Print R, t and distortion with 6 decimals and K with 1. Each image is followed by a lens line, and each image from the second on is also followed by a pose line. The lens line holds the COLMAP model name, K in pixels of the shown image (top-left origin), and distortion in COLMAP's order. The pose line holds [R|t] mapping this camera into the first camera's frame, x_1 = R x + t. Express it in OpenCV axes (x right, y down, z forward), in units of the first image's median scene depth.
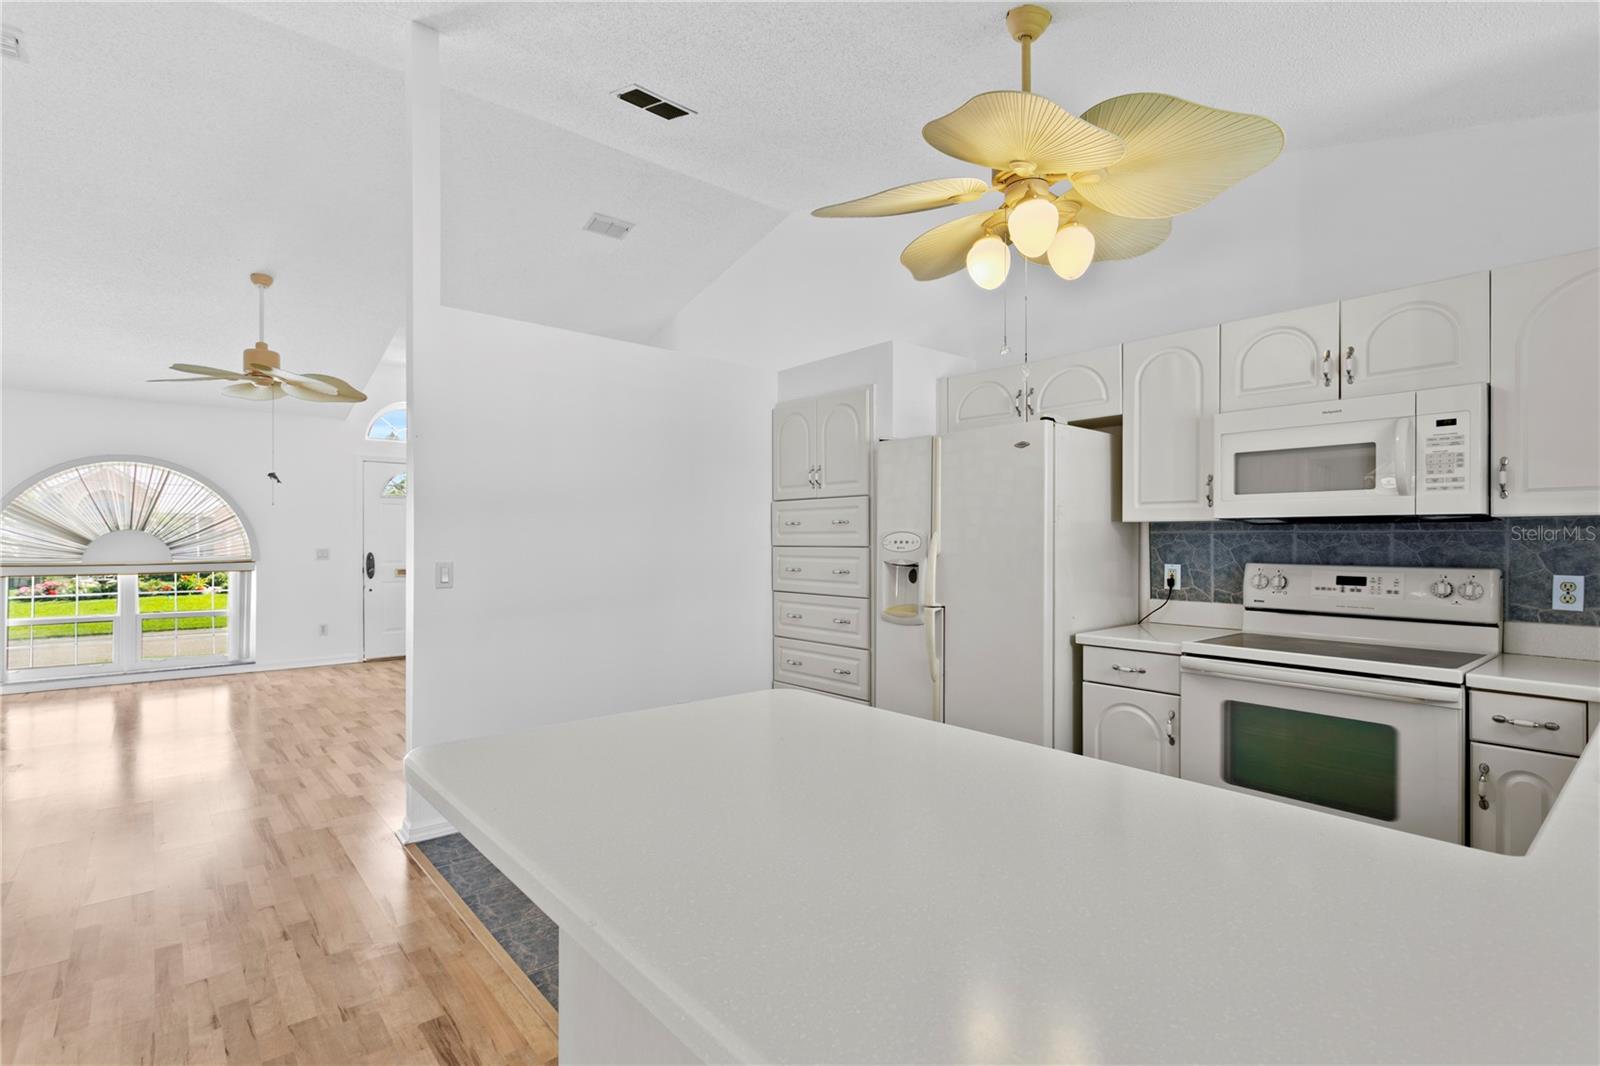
lens RADIAL K [[760.6, 0, 779.2], [0, 760.6, 537.3], [0, 0, 1]] dist [0.004050, -0.000098]
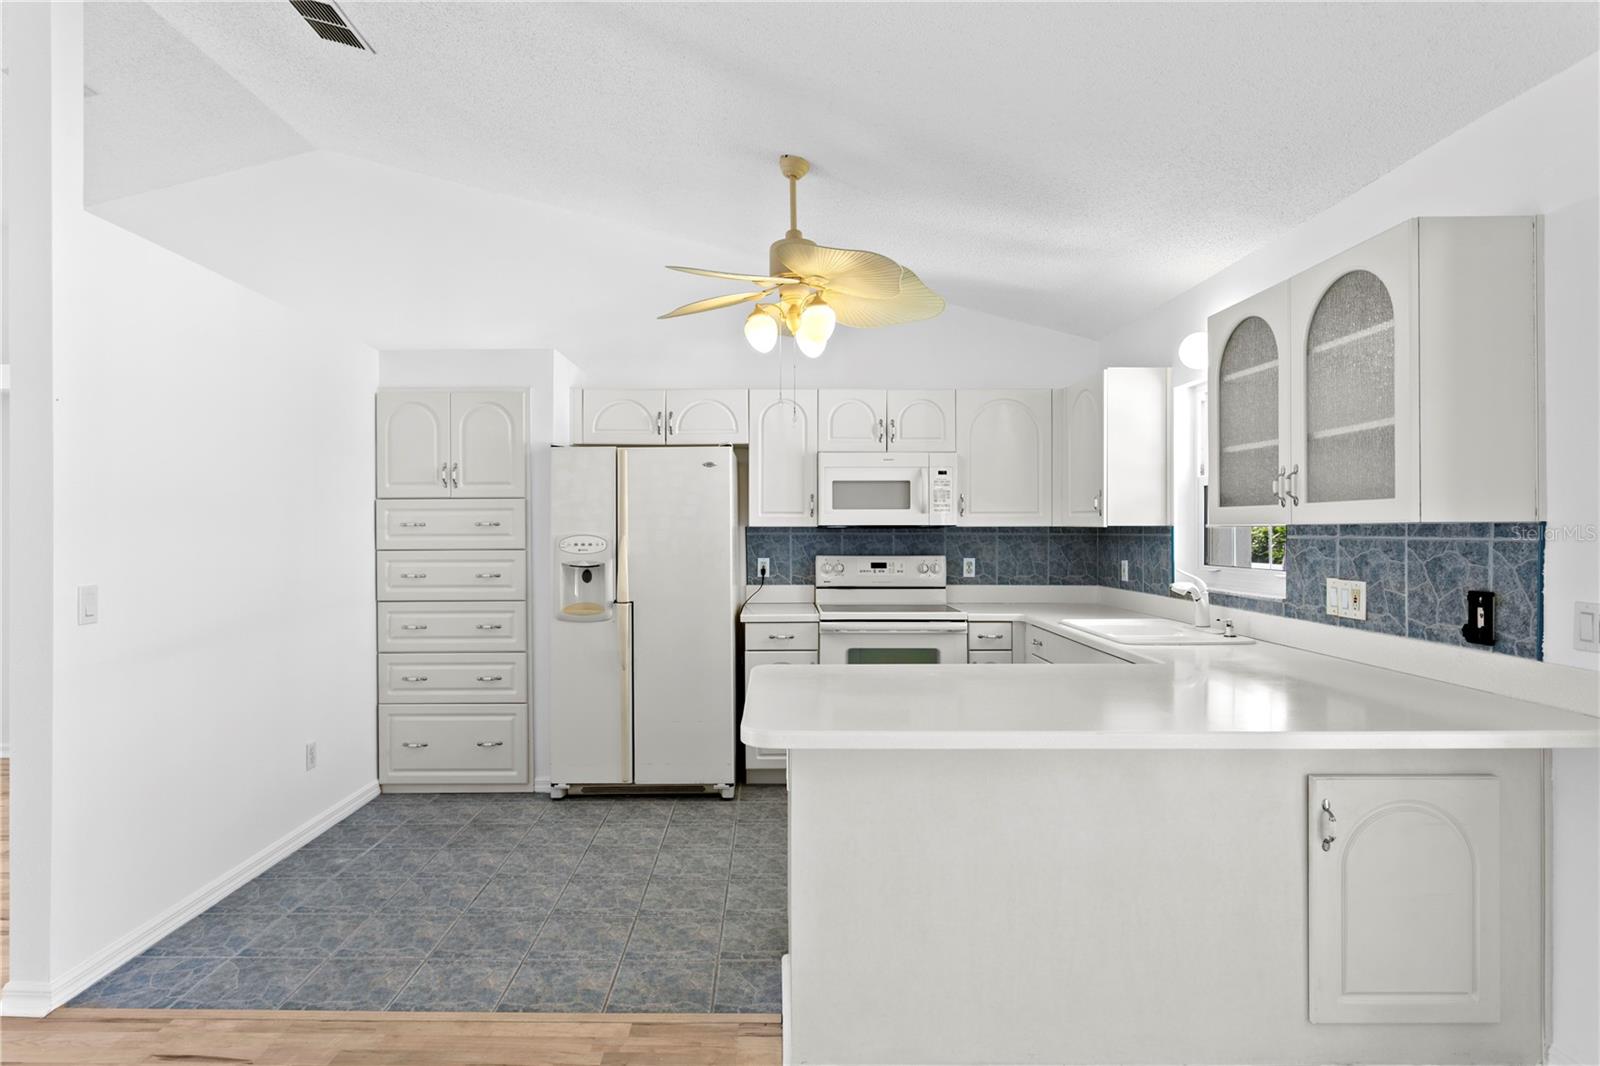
lens RADIAL K [[849.5, 0, 774.5], [0, 849.5, 531.2], [0, 0, 1]] dist [0.000448, 0.000372]
pose [[0.638373, -0.005335, 0.769709, -0.693333], [0.001254, 0.999982, 0.005891, -0.022679], [-0.769726, -0.002796, 0.638368, 0.042898]]
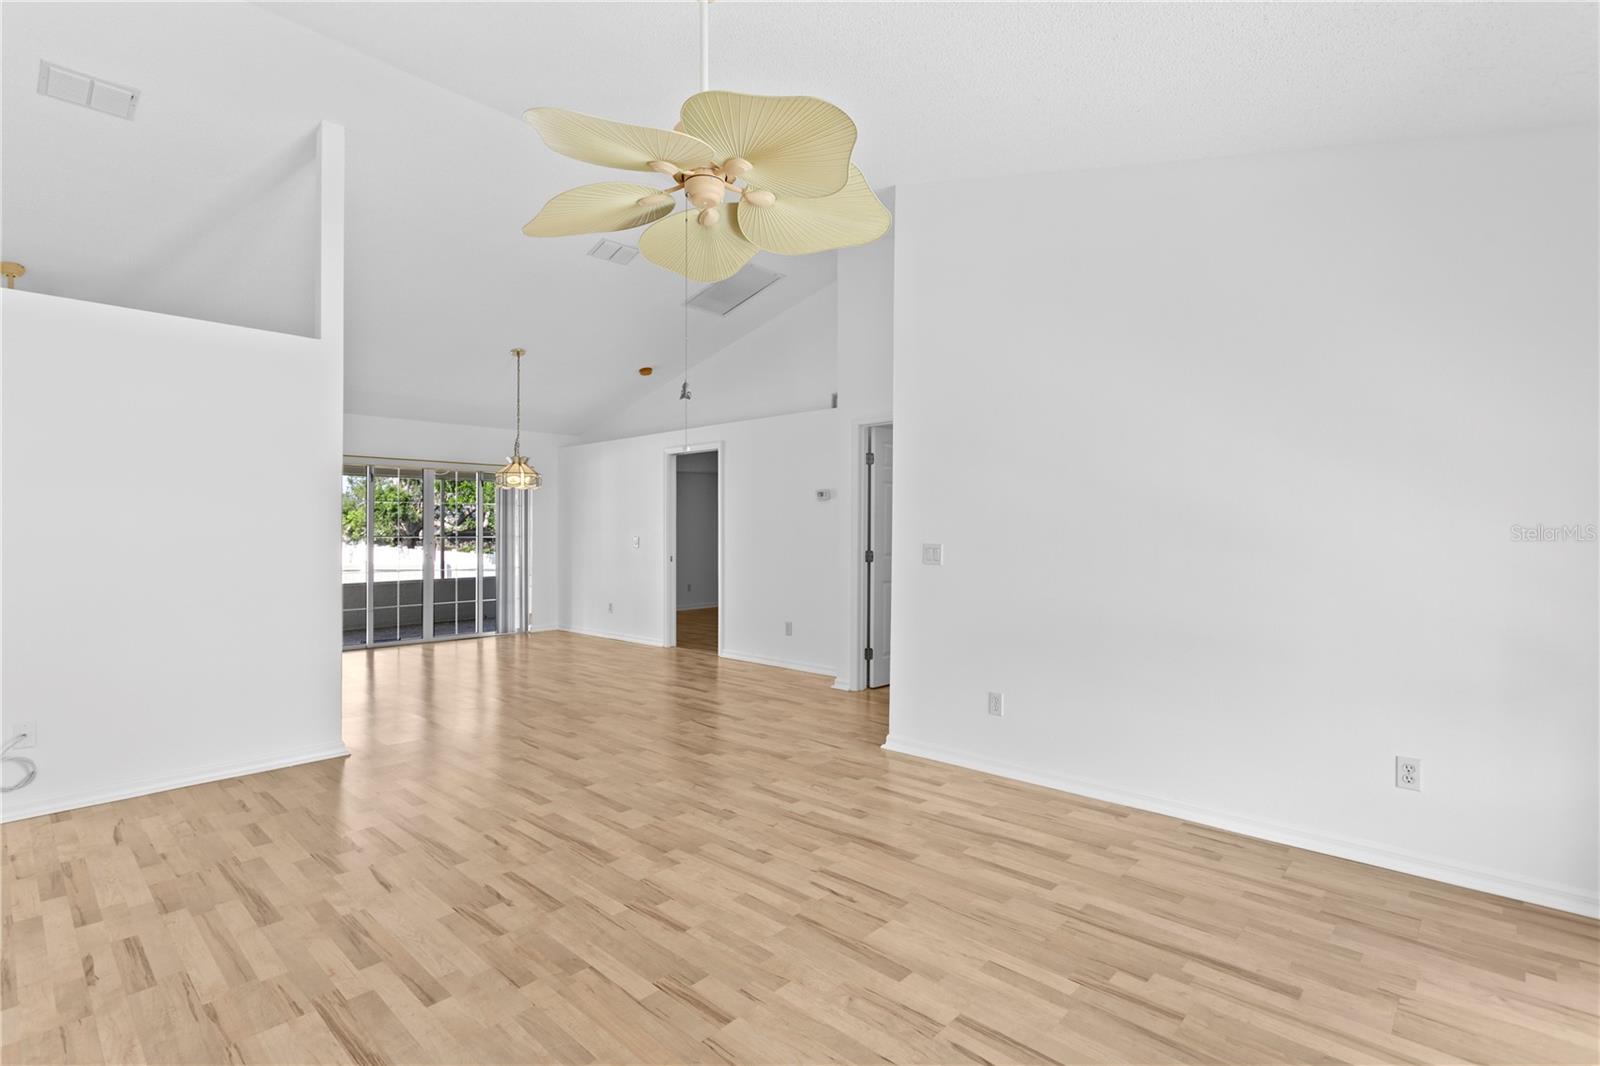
lens RADIAL K [[760.6, 0, 779.2], [0, 760.6, 537.3], [0, 0, 1]] dist [0.004050, -0.000098]
pose [[-0.993096, -0.006305, -0.117137, -1.181887], [-0.007015, 0.999959, 0.005647, 0.013462], [0.117096, 0.006430, -0.993100, 2.606616]]
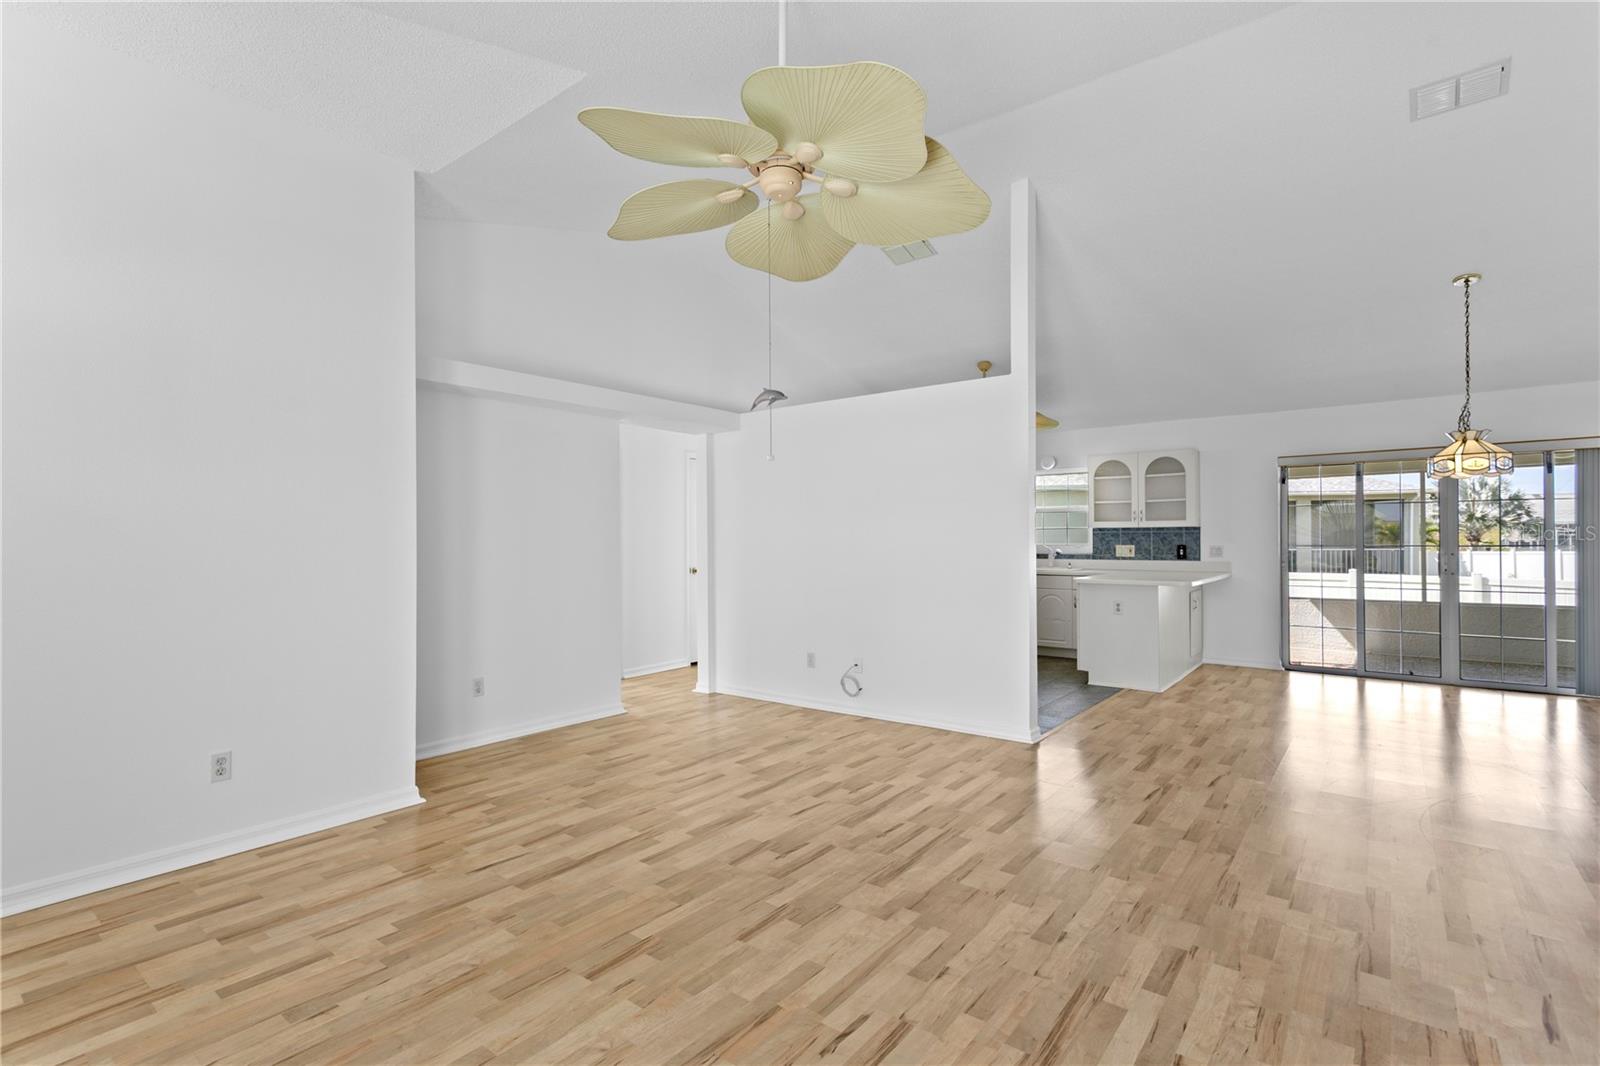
lens RADIAL K [[753.9, 0, 772.7], [0, 753.9, 533.1], [0, 0, 1]] dist [0.002416, 0.001163]
pose [[-0.194880, 0.006095, 0.980808, -1.963798], [0.001634, 0.999981, -0.005890, 0.008994], [-0.980826, 0.000455, -0.194886, 1.926825]]
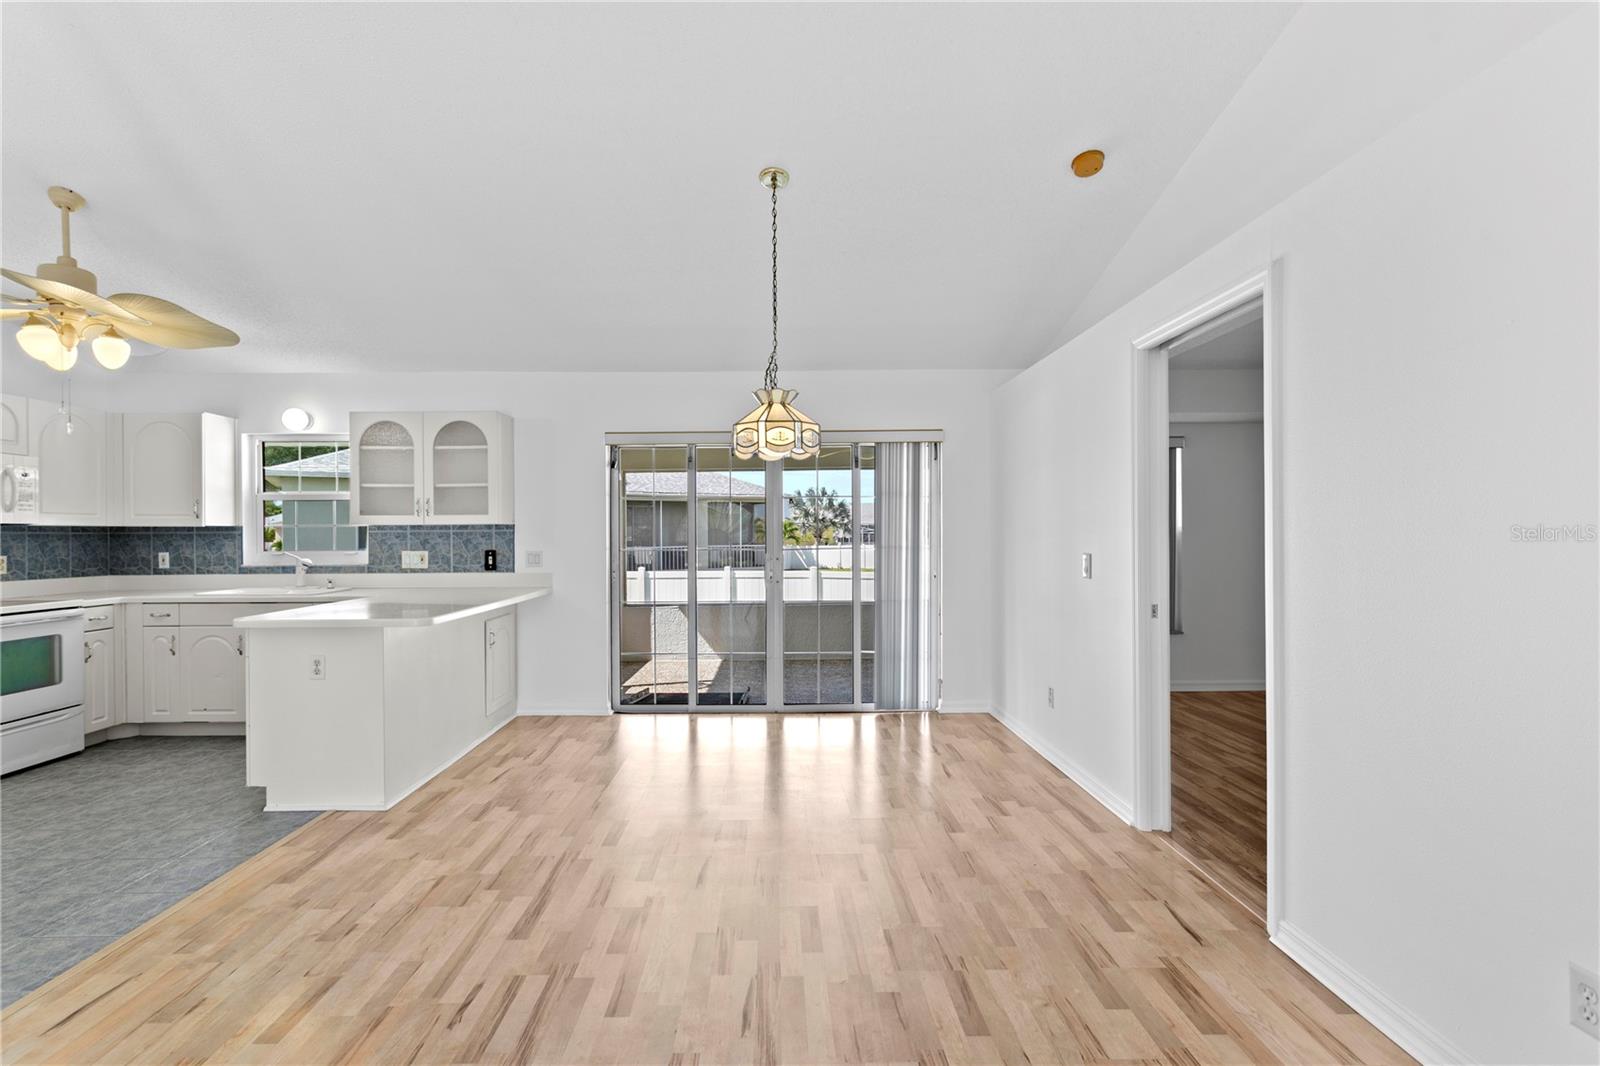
lens RADIAL K [[760.6, 0, 779.2], [0, 760.6, 537.3], [0, 0, 1]] dist [0.004050, -0.000098]
pose [[-0.776584, -0.001475, 0.630012, -1.389322], [0.002003, 0.999986, 0.004810, -0.001691], [-0.630010, 0.004997, -0.776571, 1.028306]]
